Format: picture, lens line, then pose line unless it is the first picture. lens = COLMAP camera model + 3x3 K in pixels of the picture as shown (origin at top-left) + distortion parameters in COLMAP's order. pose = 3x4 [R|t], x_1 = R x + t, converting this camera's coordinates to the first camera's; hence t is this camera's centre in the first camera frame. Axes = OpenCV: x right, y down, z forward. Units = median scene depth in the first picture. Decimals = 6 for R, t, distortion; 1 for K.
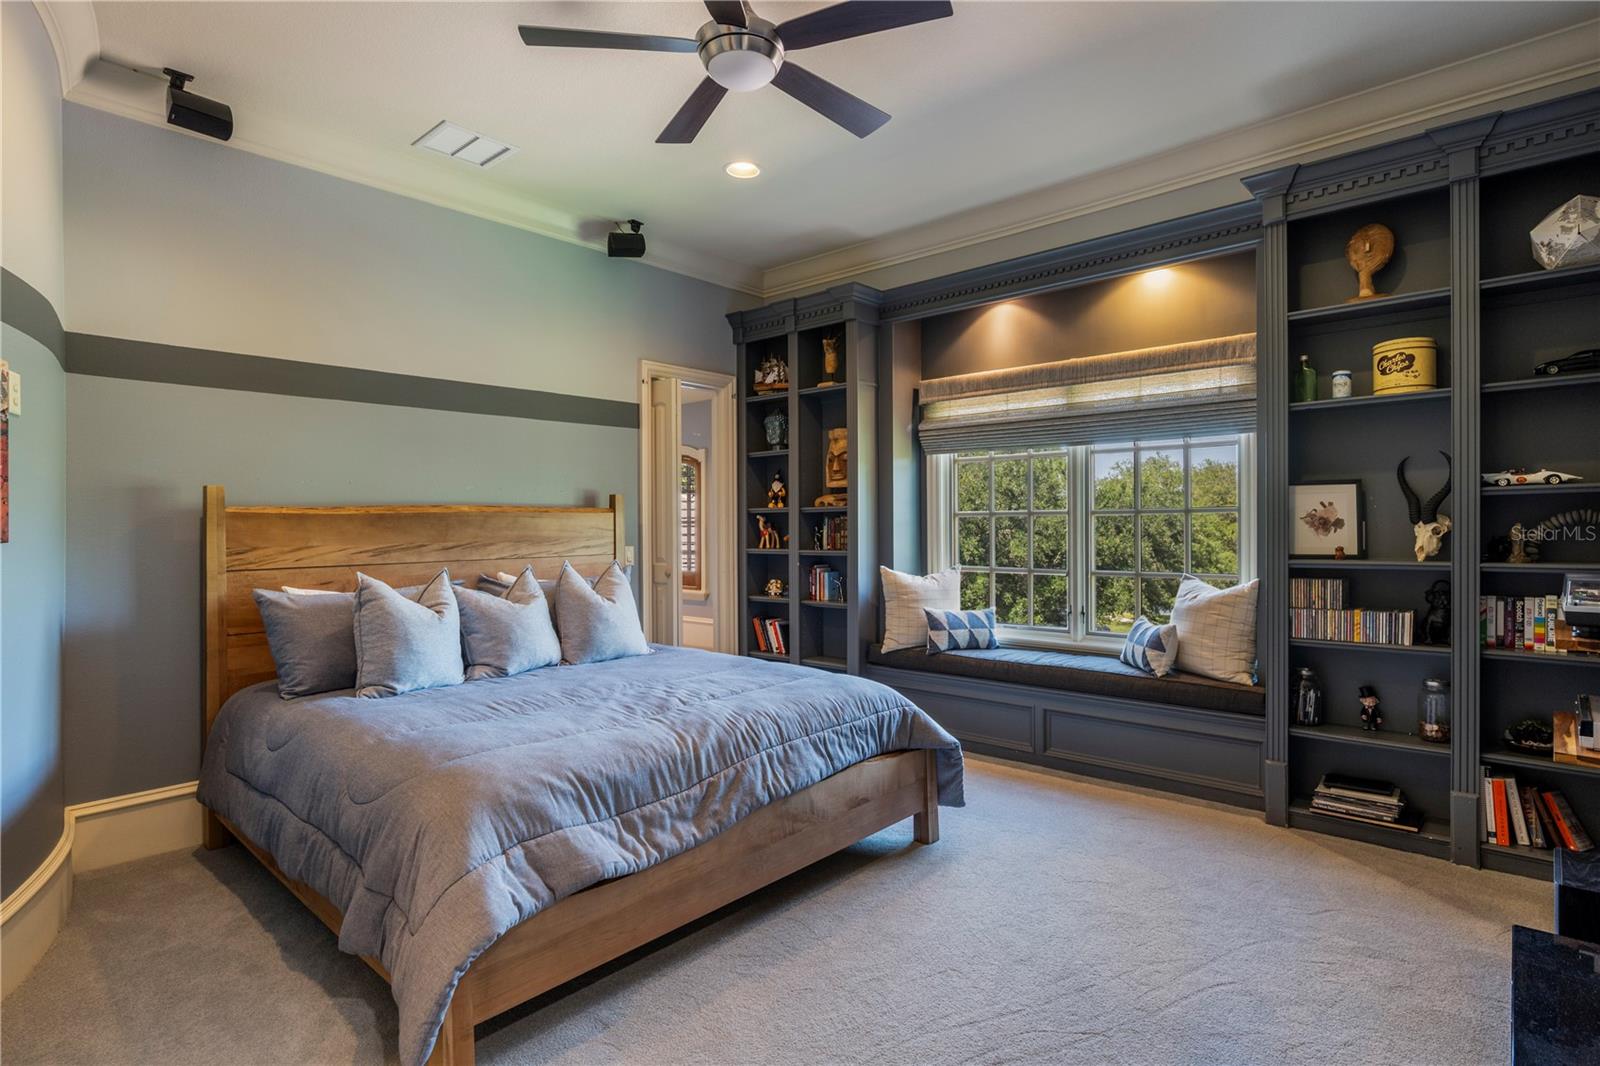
lens RADIAL K [[809.3, 0, 792.4], [0, 809.3, 531.7], [0, 0, 1]] dist [0.000760, -0.000446]
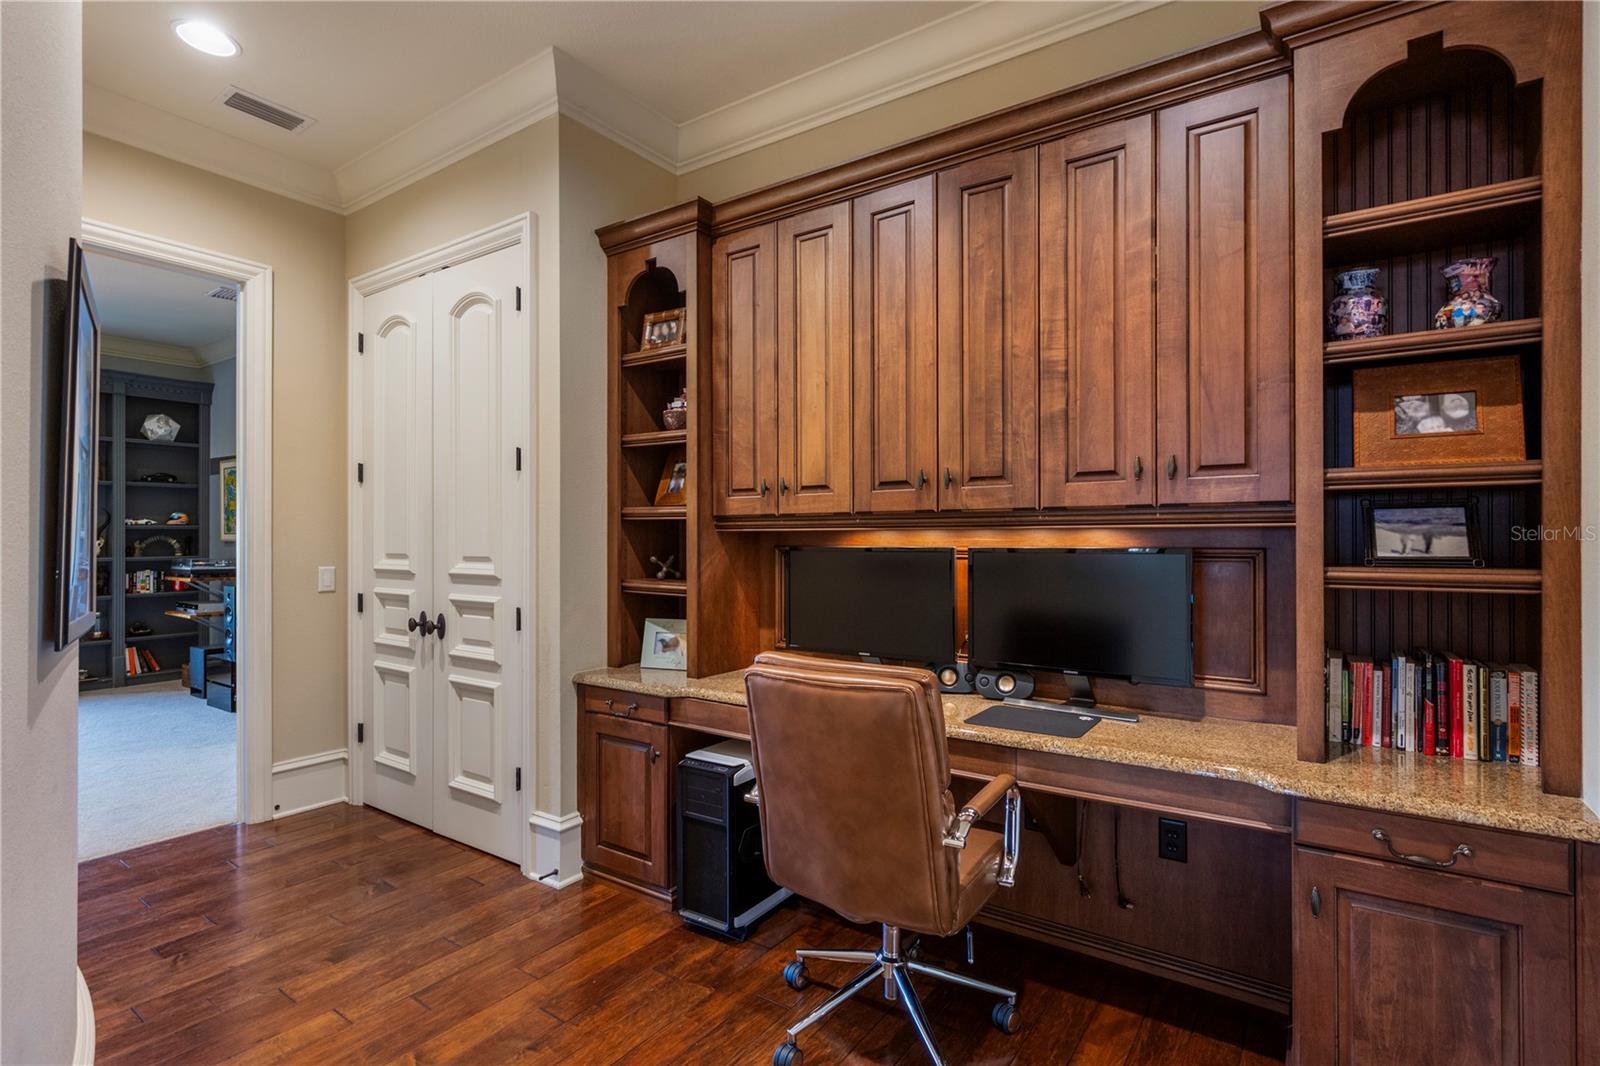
lens RADIAL K [[775.6, 0, 800.0], [0, 775.6, 533.0], [0, 0, 1]] dist [0.001319, 0.000113]
pose [[-0.135829, 0.009955, 0.990682, -1.672999], [0.009088, 0.999920, -0.008802, 0.004514], [-0.990691, 0.007808, -0.135908, -0.648977]]
